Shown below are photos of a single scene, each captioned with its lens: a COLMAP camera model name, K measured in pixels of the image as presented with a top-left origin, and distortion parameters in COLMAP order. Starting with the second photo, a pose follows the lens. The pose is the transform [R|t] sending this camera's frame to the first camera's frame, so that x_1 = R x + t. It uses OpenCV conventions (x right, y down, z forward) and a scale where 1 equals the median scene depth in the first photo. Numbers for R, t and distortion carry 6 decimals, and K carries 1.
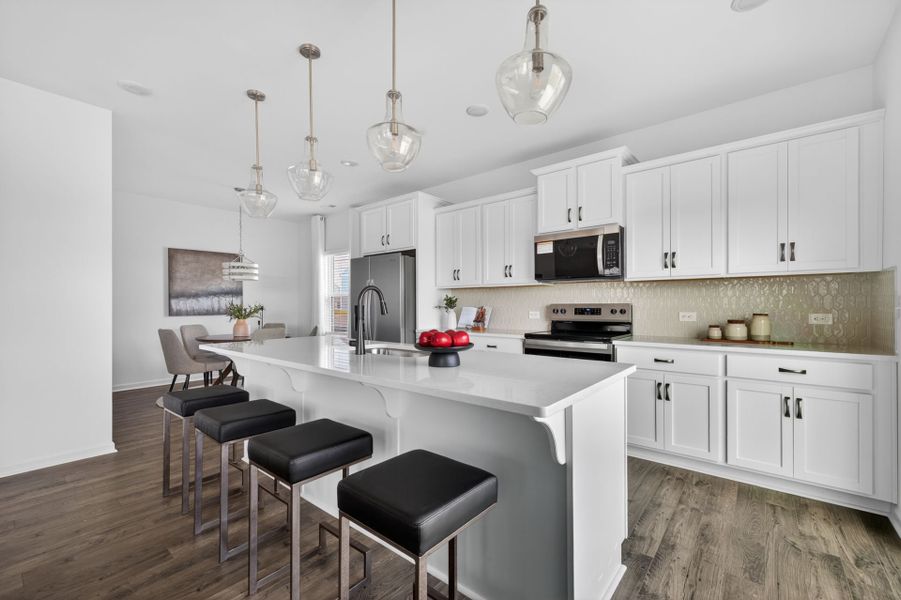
lens RADIAL K [[377.4, 0, 456.1], [0, 377.4, 302.6], [0, 0, 1]] dist [0.002134, 0.000653]
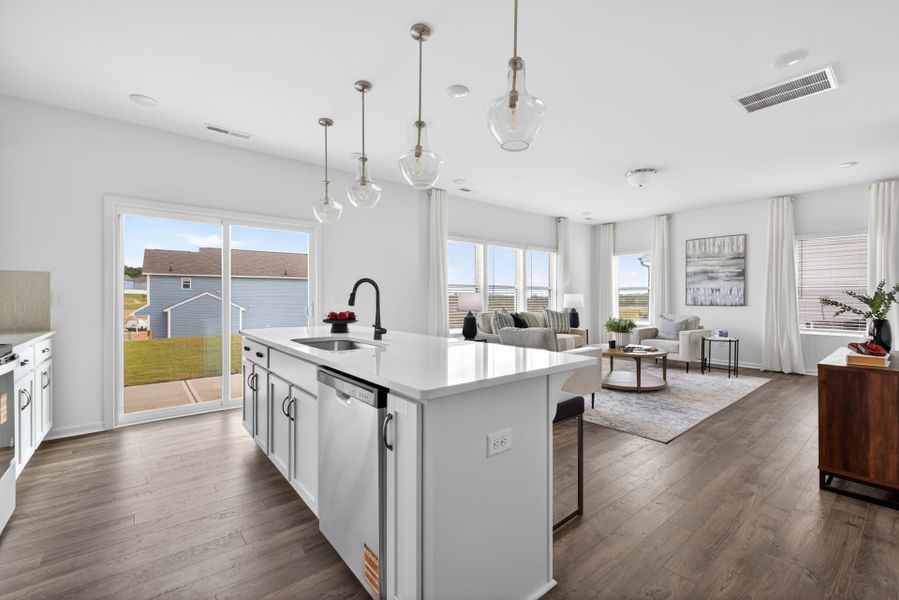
lens RADIAL K [[376.6, 0, 460.6], [0, 376.6, 296.7], [0, 0, 1]] dist [0.002134, 0.000653]
pose [[-0.982081, 0.004143, 0.188412, -0.427293], [0.003096, 0.999978, -0.005848, 0.010477], [-0.188432, -0.005160, -0.982073, 1.206192]]
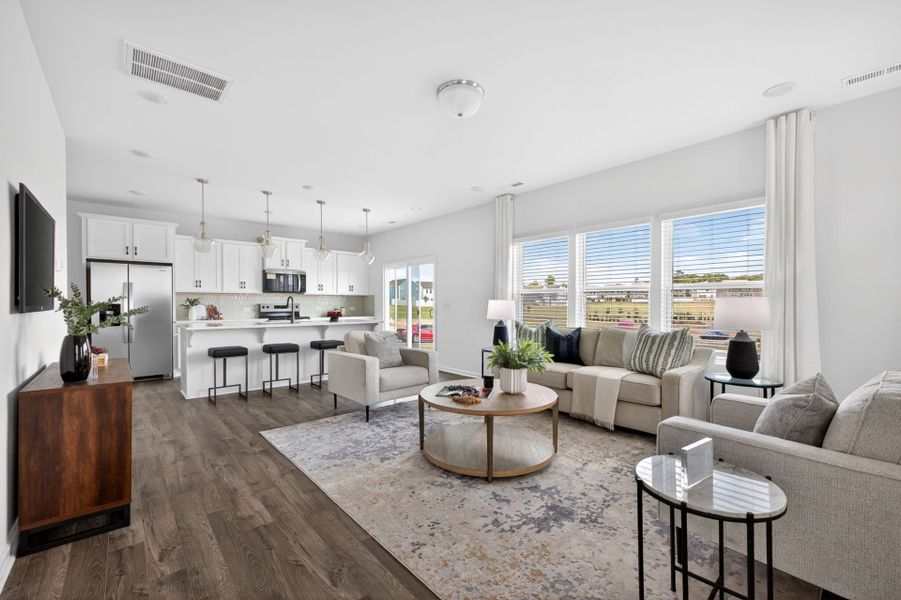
lens RADIAL K [[377.4, 0, 453.1], [0, 377.4, 305.6], [0, 0, 1]] dist [0.002134, 0.000653]
pose [[0.161570, 0.001291, 0.986860, -1.543899], [-0.006156, 0.999981, -0.000301, 0.009649], [-0.986842, -0.006026, 0.161575, -0.295201]]
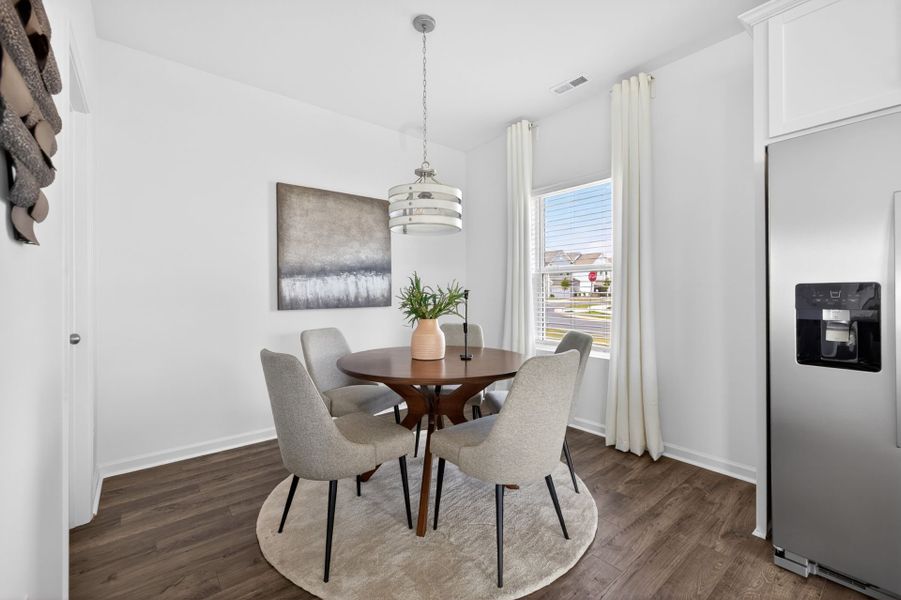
lens RADIAL K [[377.4, 0, 449.7], [0, 377.4, 292.7], [0, 0, 1]] dist [0.002134, 0.000653]
pose [[0.980042, -0.003534, -0.198759, -0.627154], [0.003457, 0.999994, -0.000732, 0.018758], [0.198760, 0.000030, 0.980048, 0.792612]]
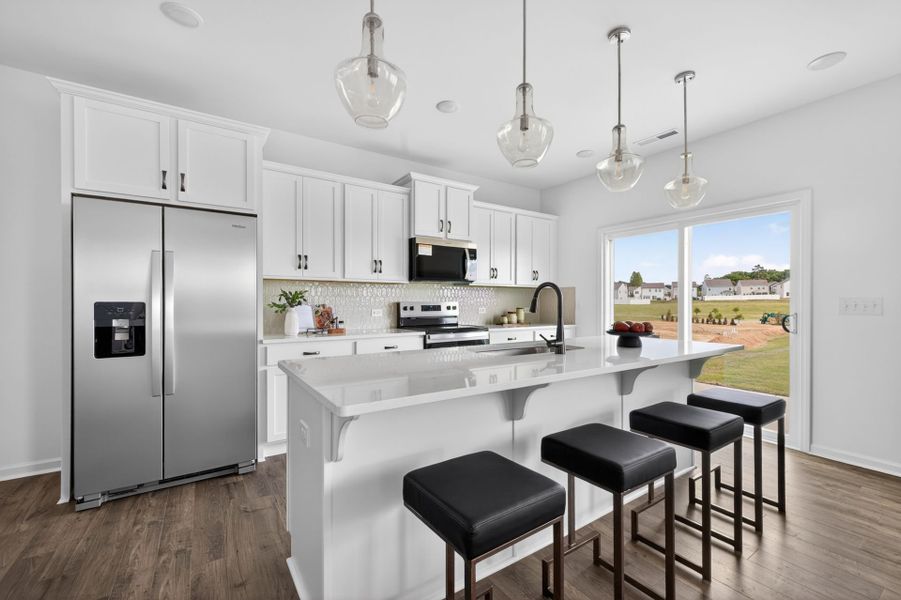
lens RADIAL K [[377.4, 0, 449.3], [0, 377.4, 305.1], [0, 0, 1]] dist [0.002134, 0.000653]
pose [[0.287055, -0.002030, 0.957912, -0.739007], [-0.008973, 0.999948, 0.004808, 0.007241], [-0.957872, -0.009975, 0.287022, 0.583756]]
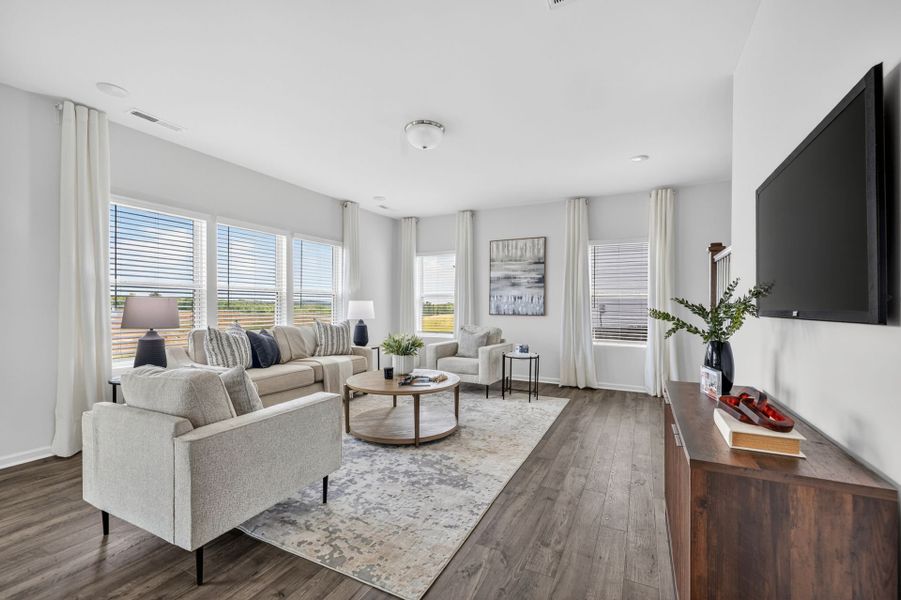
lens RADIAL K [[377.4, 0, 446.5], [0, 377.4, 304.4], [0, 0, 1]] dist [0.002134, 0.000653]
pose [[-0.978726, -0.001607, -0.205164, -0.656752], [-0.000406, 0.999983, -0.005895, 0.009235], [0.205170, -0.005687, -0.978710, 0.720727]]
